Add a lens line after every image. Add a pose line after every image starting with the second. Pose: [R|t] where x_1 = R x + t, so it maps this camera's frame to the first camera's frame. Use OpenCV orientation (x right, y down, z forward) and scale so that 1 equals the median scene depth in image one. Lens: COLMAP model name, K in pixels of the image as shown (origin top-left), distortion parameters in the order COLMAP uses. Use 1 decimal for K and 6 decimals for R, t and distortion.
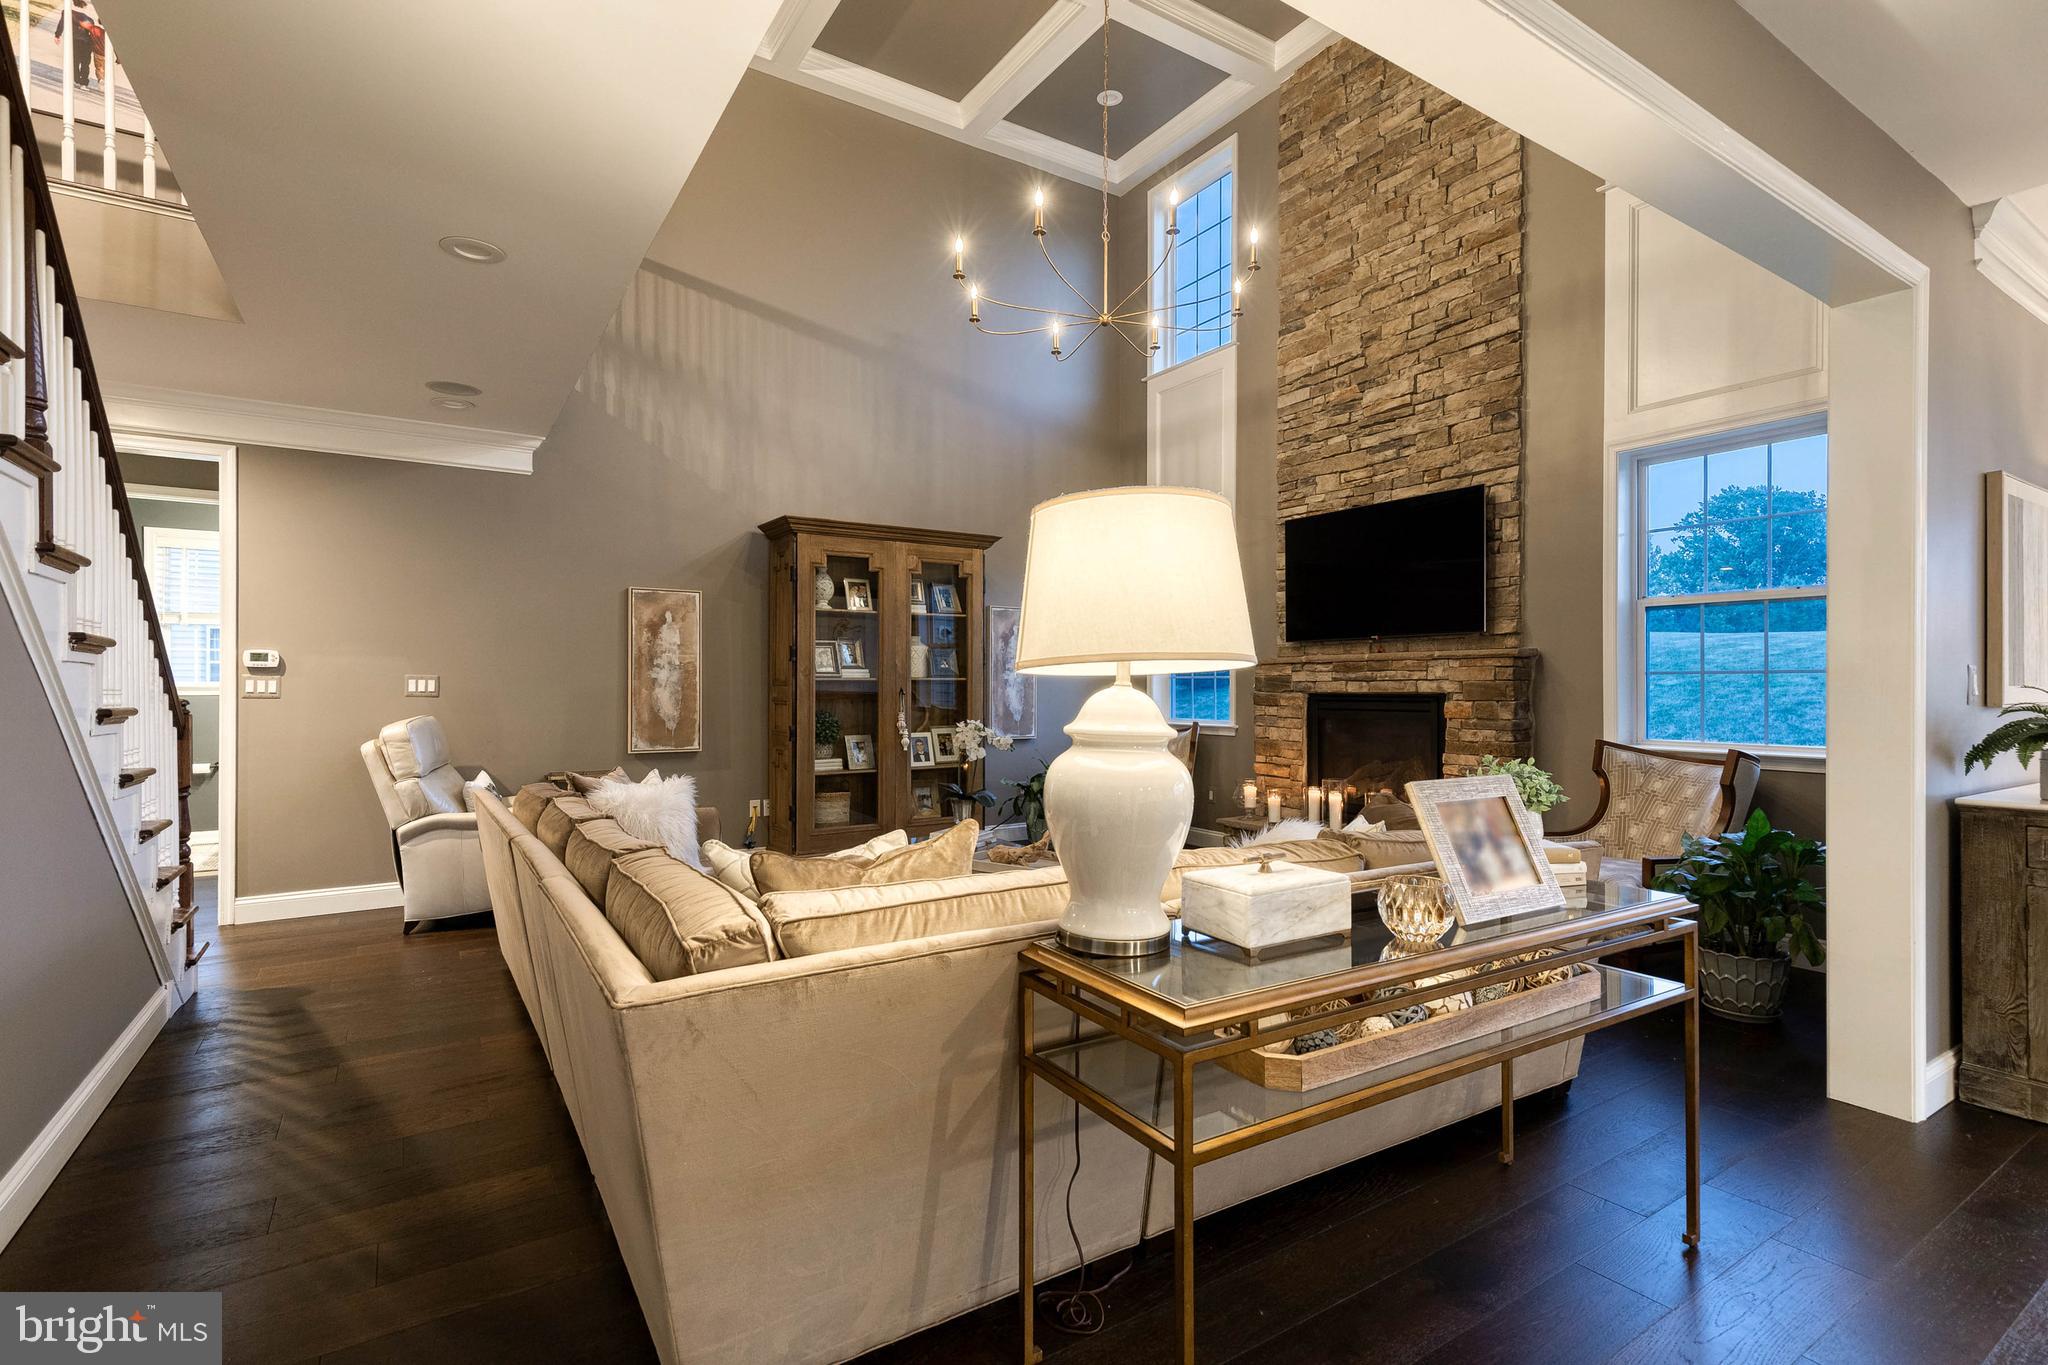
lens RADIAL K [[962.9, 0, 1039.8], [0, 962.9, 685.8], [0, 0, 1]] dist [0.006856, -0.000345]
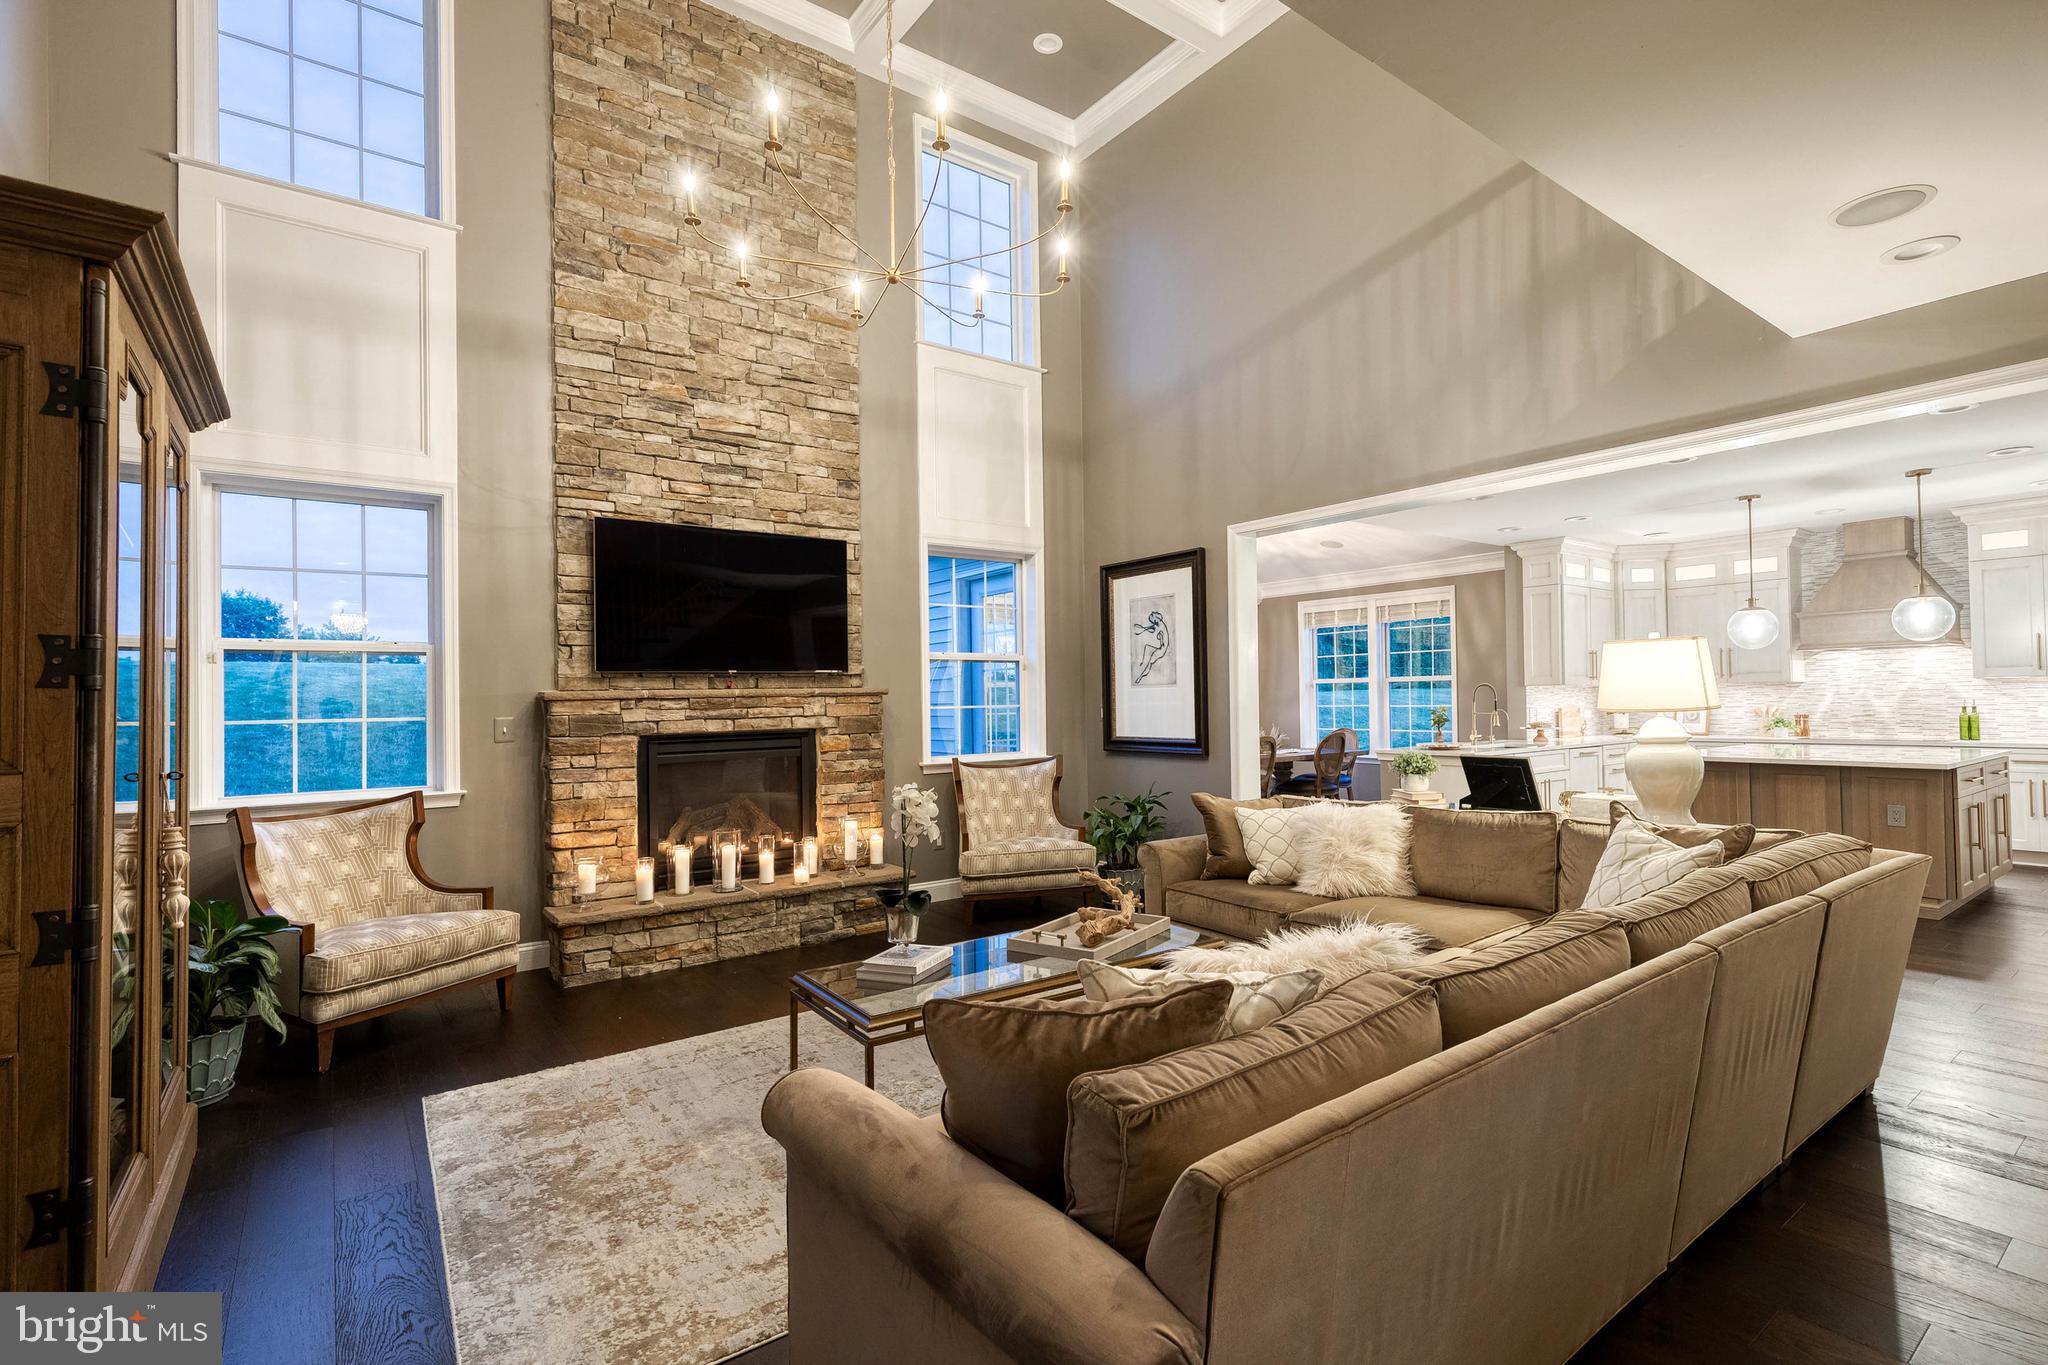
lens RADIAL K [[951.4, 0, 1060.0], [0, 951.4, 686.3], [0, 0, 1]] dist [0.008676, -0.001410]
pose [[-0.072579, 0.014661, 0.997255, -0.578930], [0.016305, 0.999776, -0.013512, -0.018185], [-0.997229, 0.015279, -0.072801, 0.731811]]
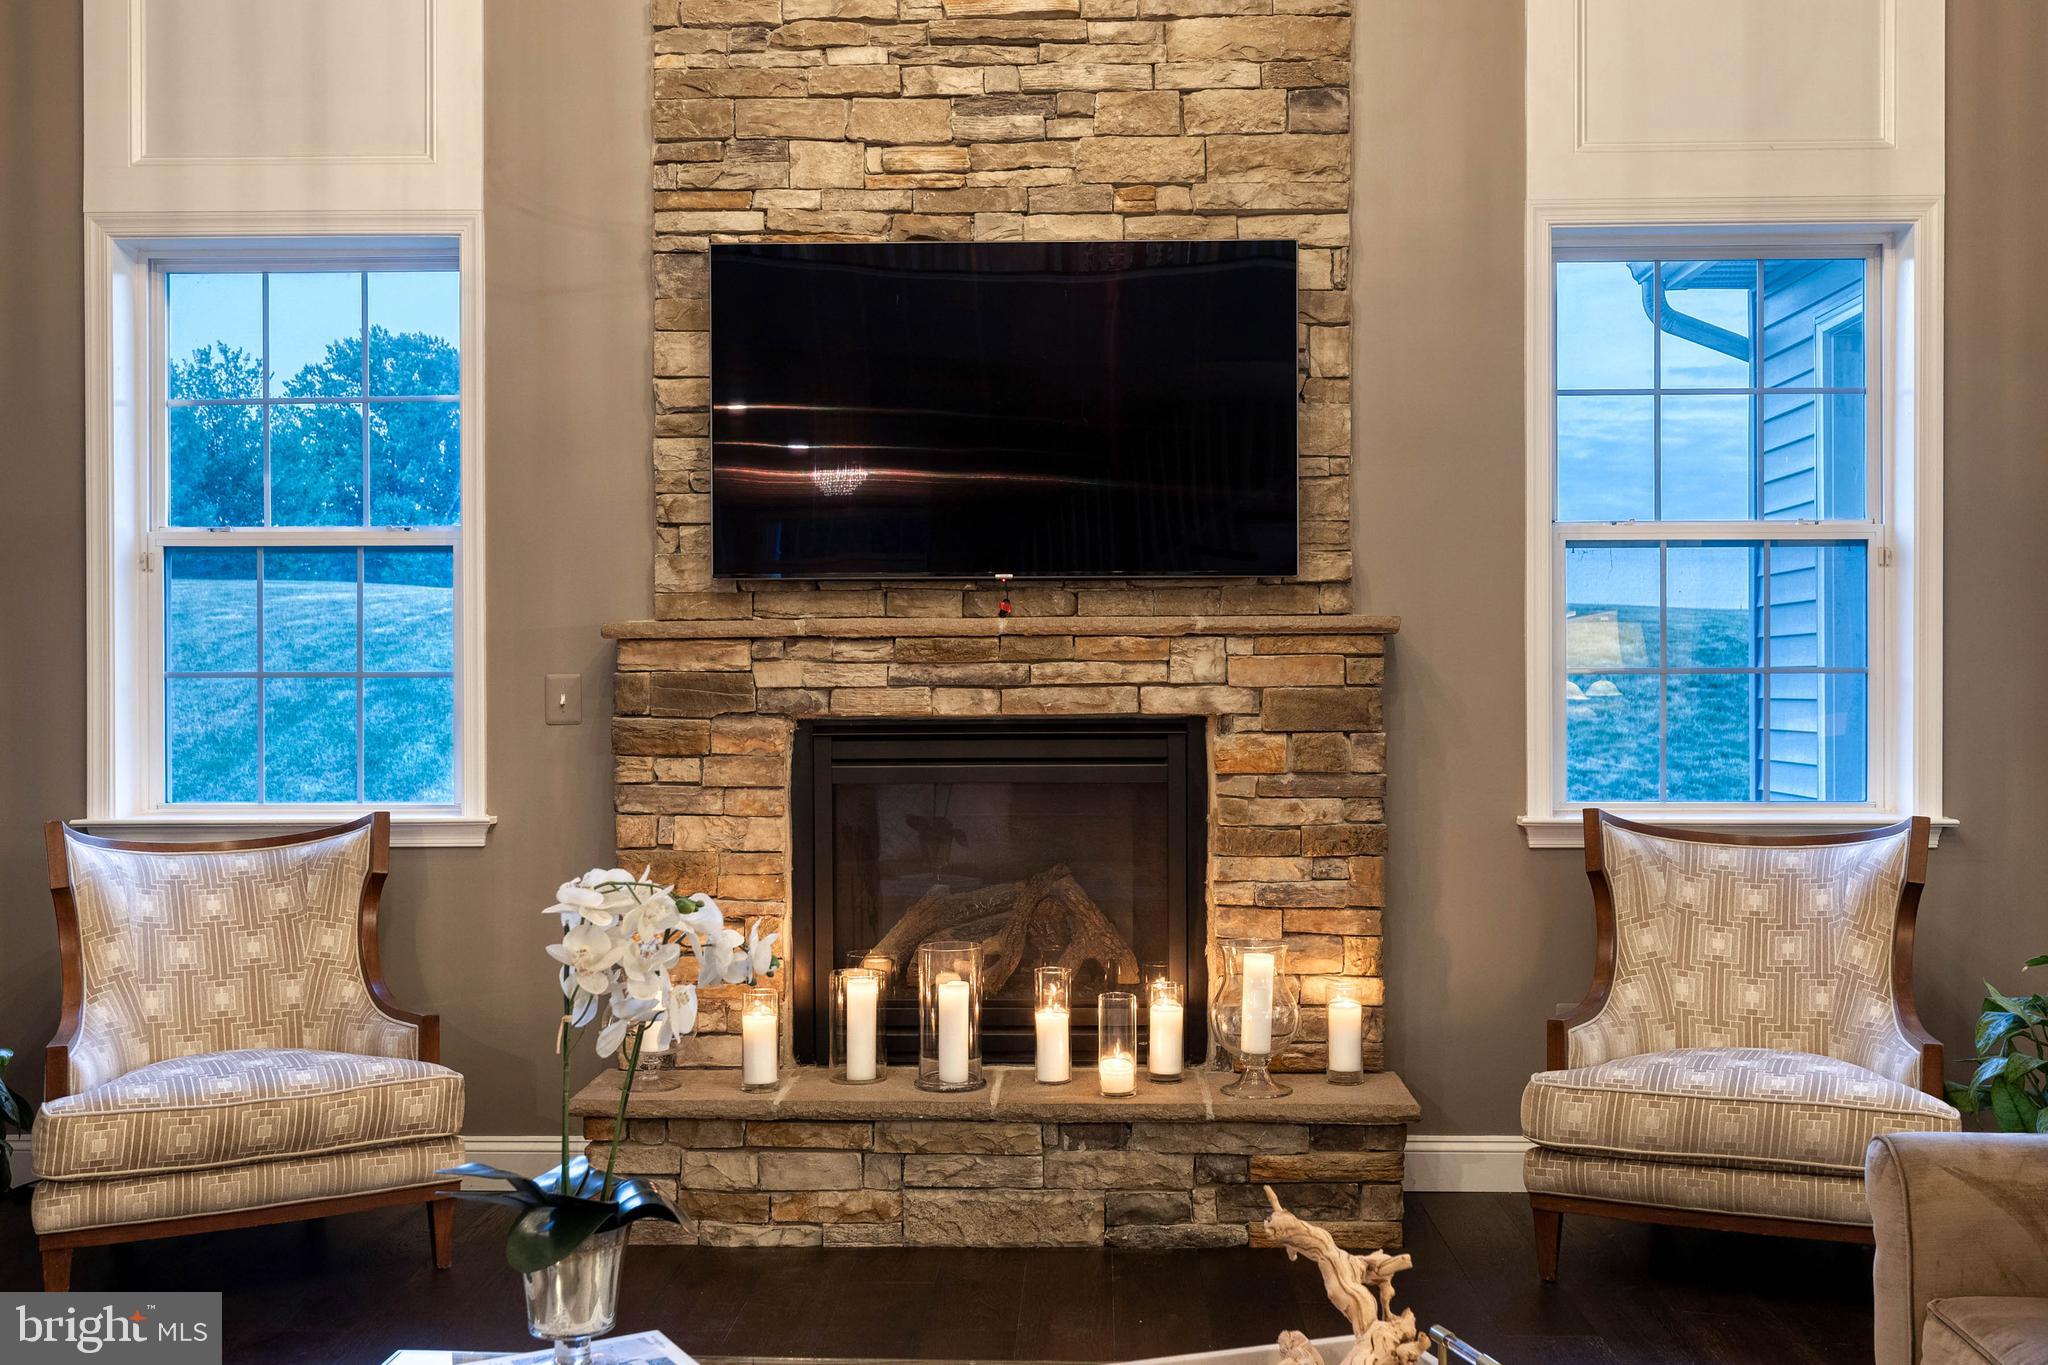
lens RADIAL K [[1988.4, 0, 1046.8], [0, 1988.4, 687.7], [0, 0, 1]] dist [0.010791, -0.004041]
pose [[0.569174, -0.004197, 0.822207, -0.309667], [0.002581, 0.999991, 0.003318, -0.007106], [-0.822213, 0.000233, 0.569179, 0.504575]]
